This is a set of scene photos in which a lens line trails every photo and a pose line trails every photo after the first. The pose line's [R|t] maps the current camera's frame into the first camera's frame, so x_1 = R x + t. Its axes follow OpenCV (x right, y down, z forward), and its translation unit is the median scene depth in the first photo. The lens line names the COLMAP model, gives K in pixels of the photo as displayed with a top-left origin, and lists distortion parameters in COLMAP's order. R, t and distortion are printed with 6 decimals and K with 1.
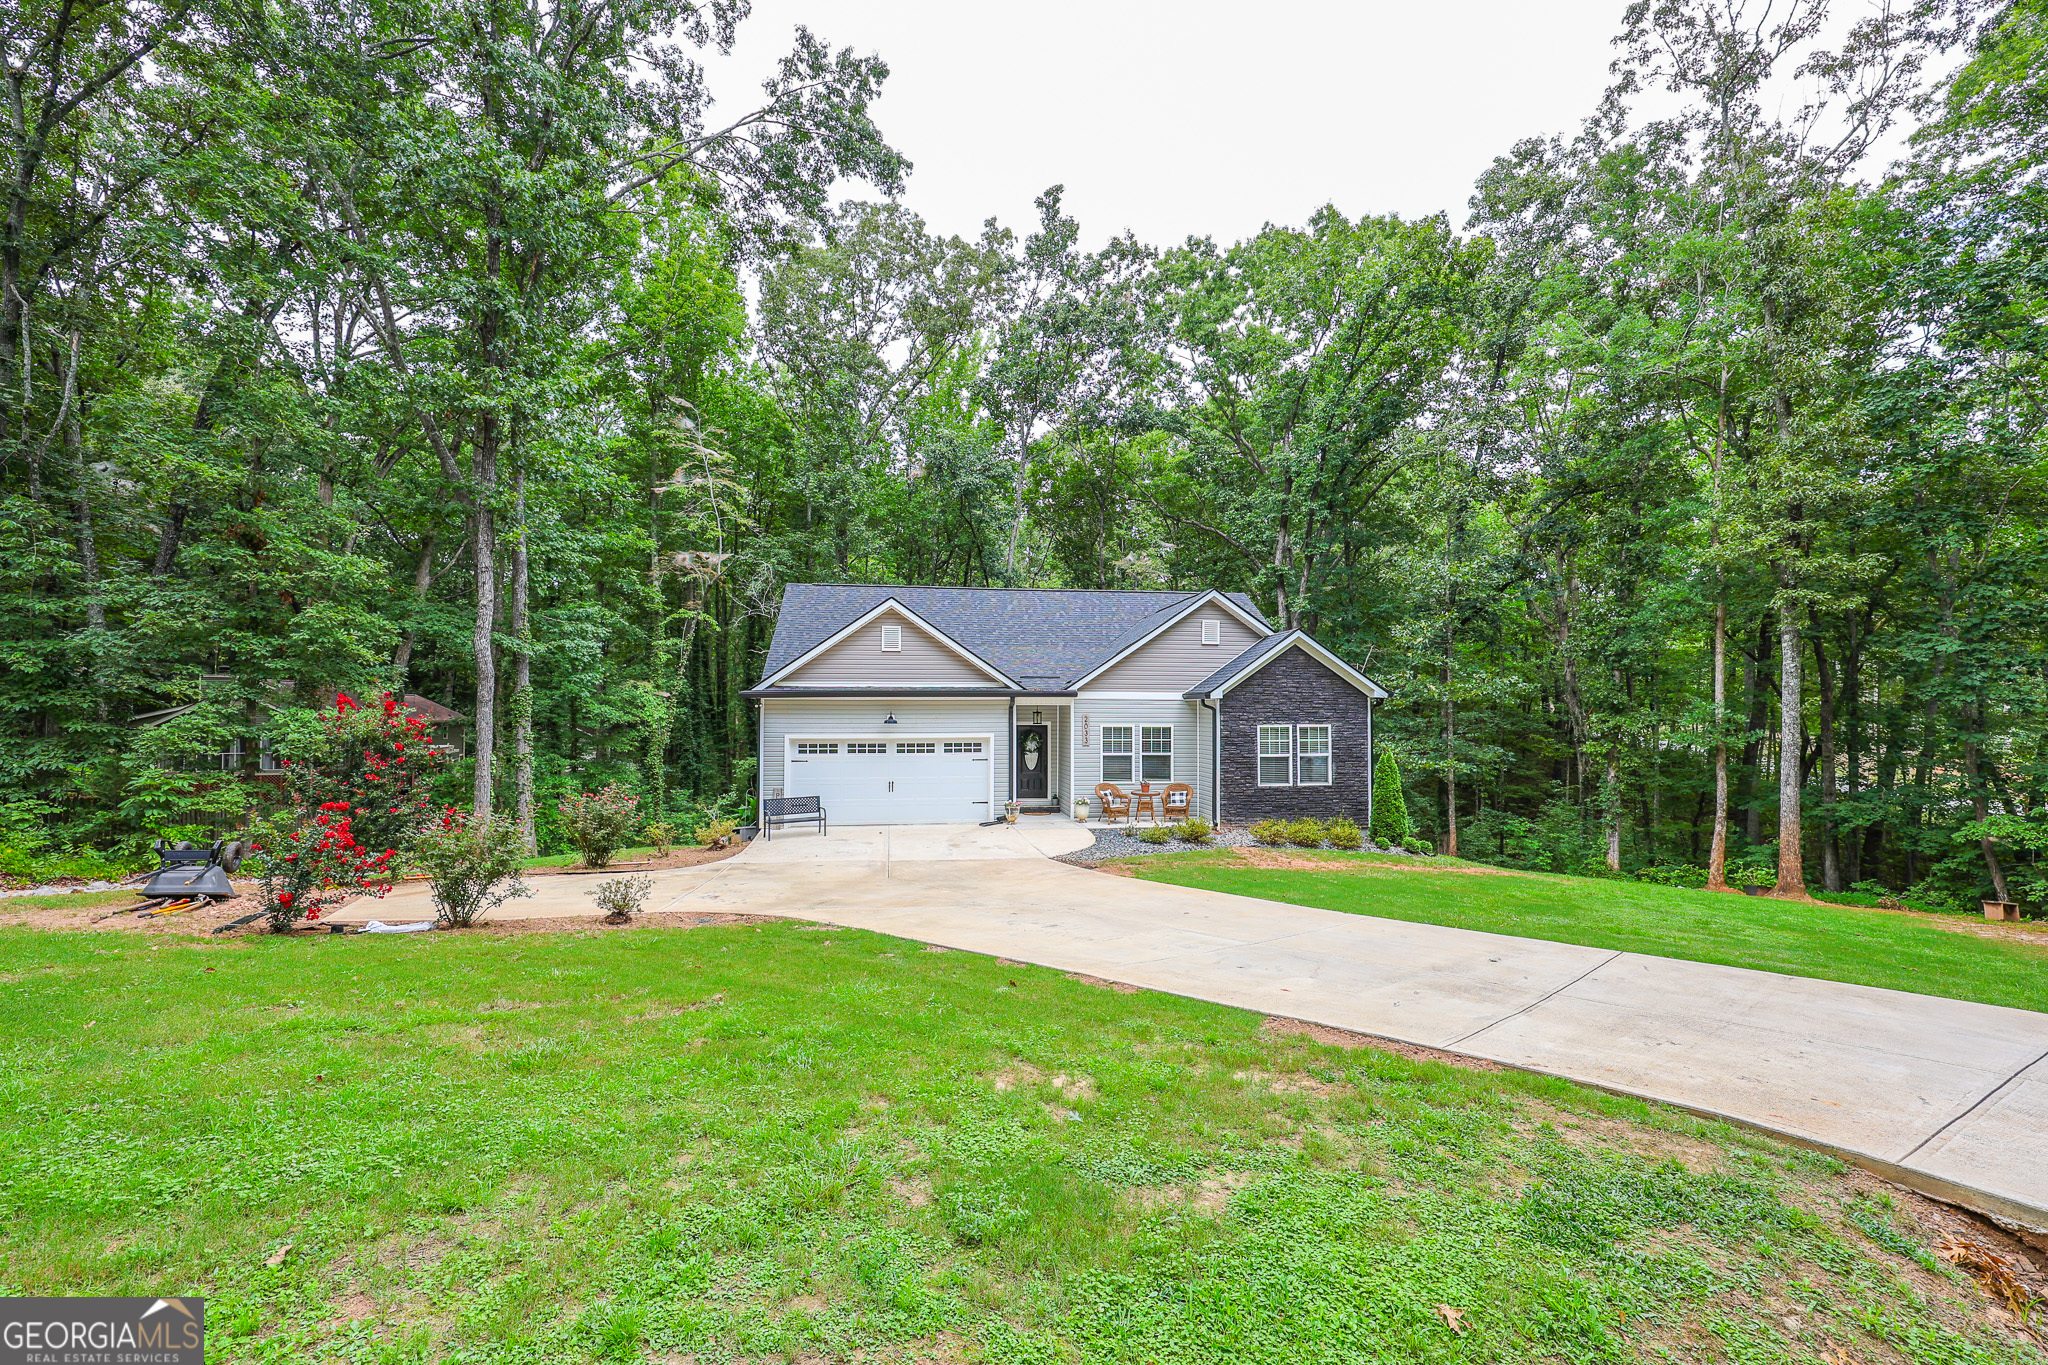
lens RADIAL K [[831.6, 0, 1012.8], [0, 831.6, 690.3], [0, 0, 1]] dist [0.003985, -0.000299]
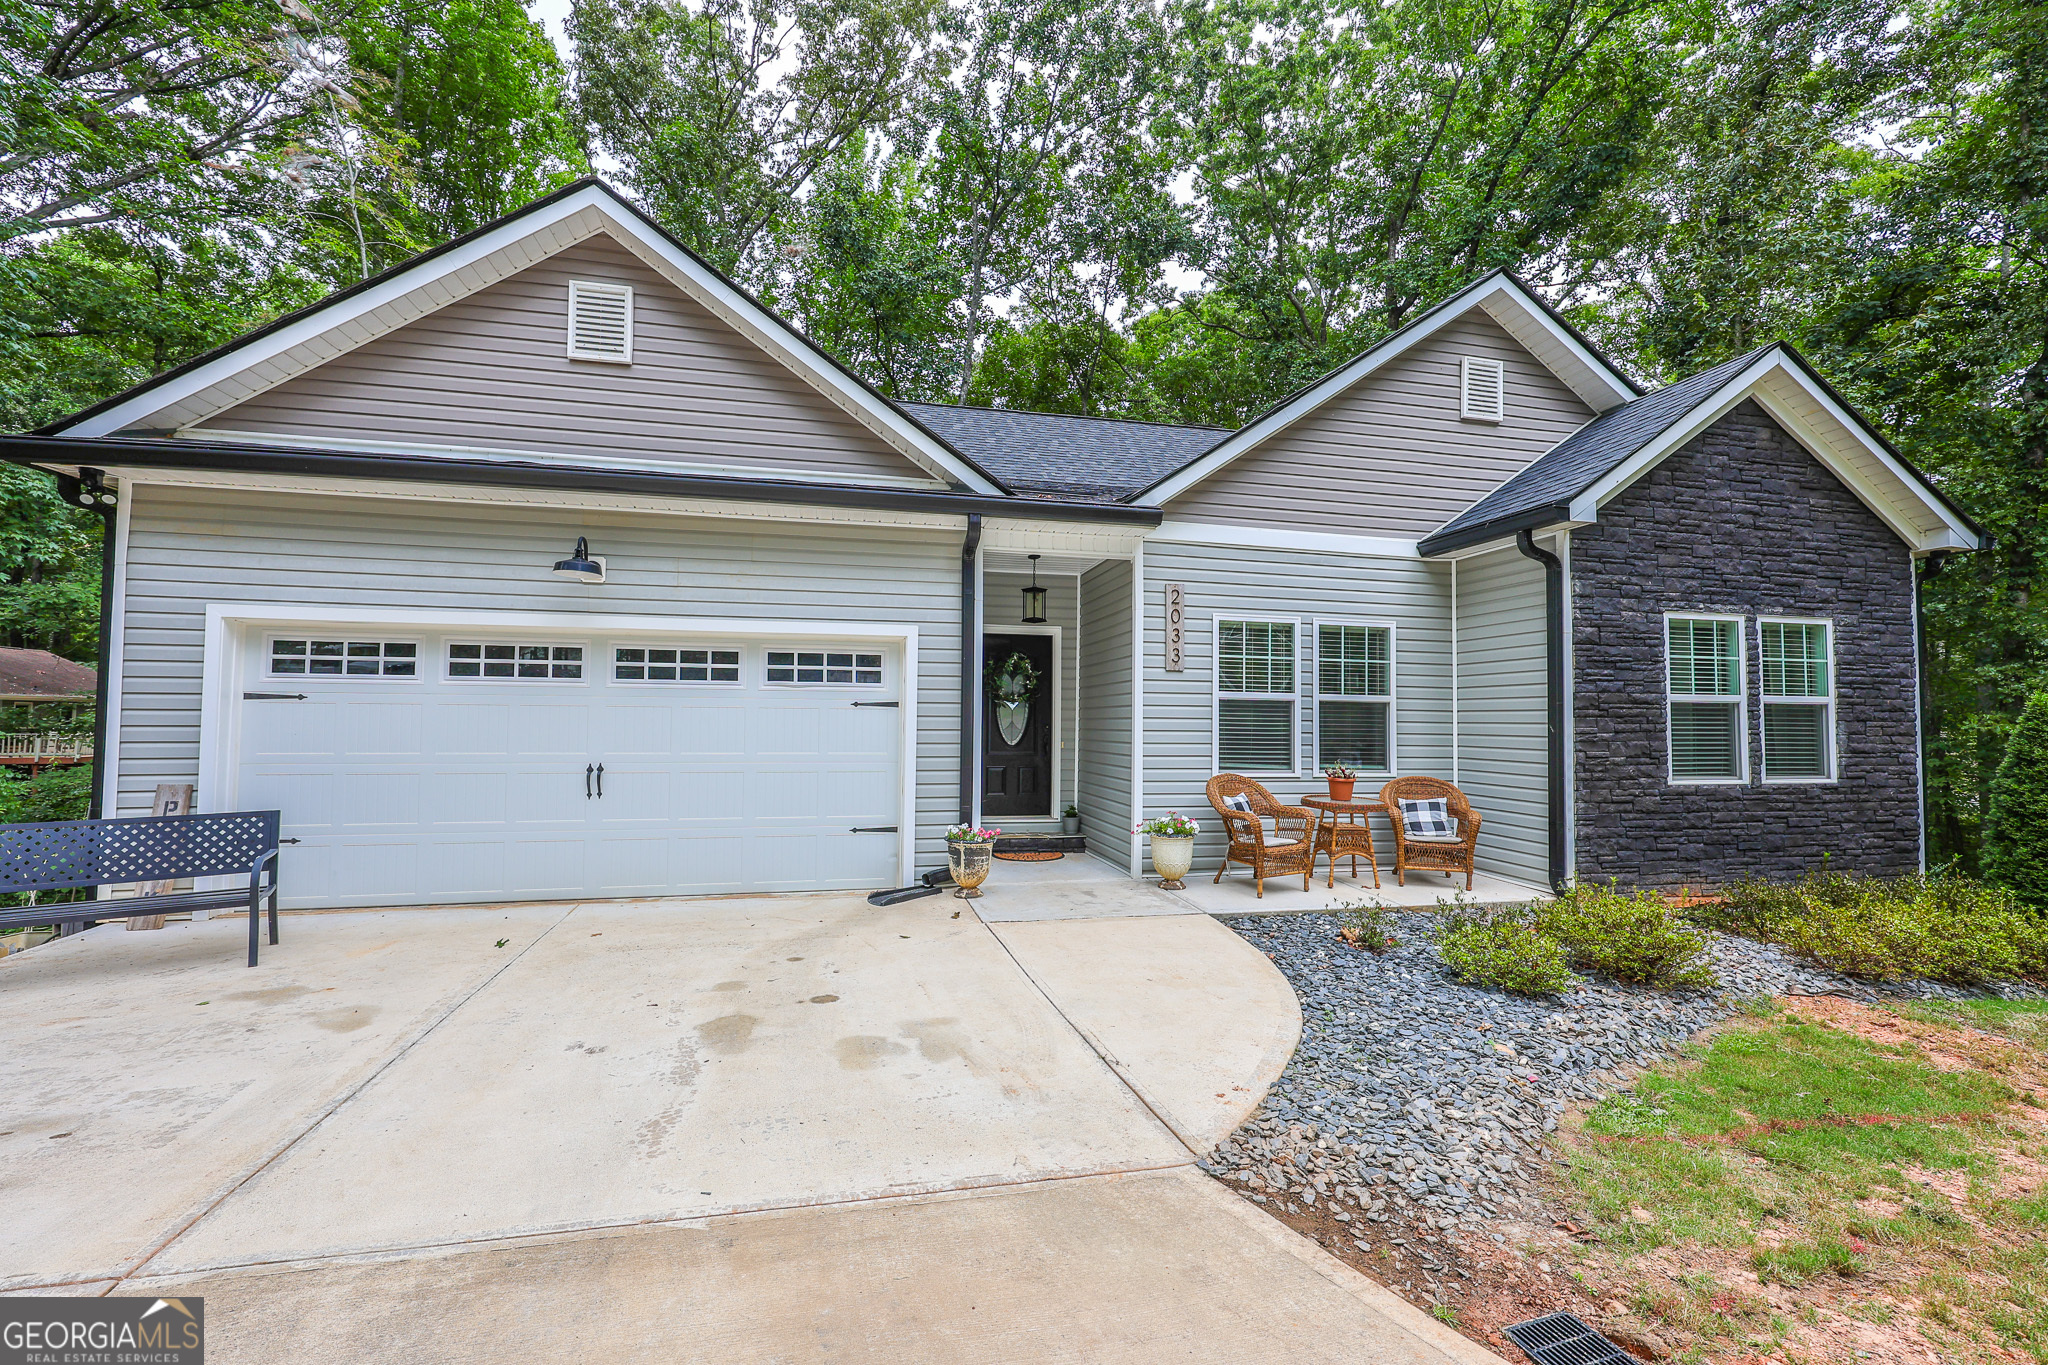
lens RADIAL K [[831.6, 0, 1012.8], [0, 831.6, 690.3], [0, 0, 1]] dist [0.003985, -0.000299]
pose [[0.997152, 0.012039, 0.074458, -0.008925], [-0.011323, 0.999886, -0.010033, 0.081052], [-0.074570, 0.009161, 0.997174, 0.659849]]
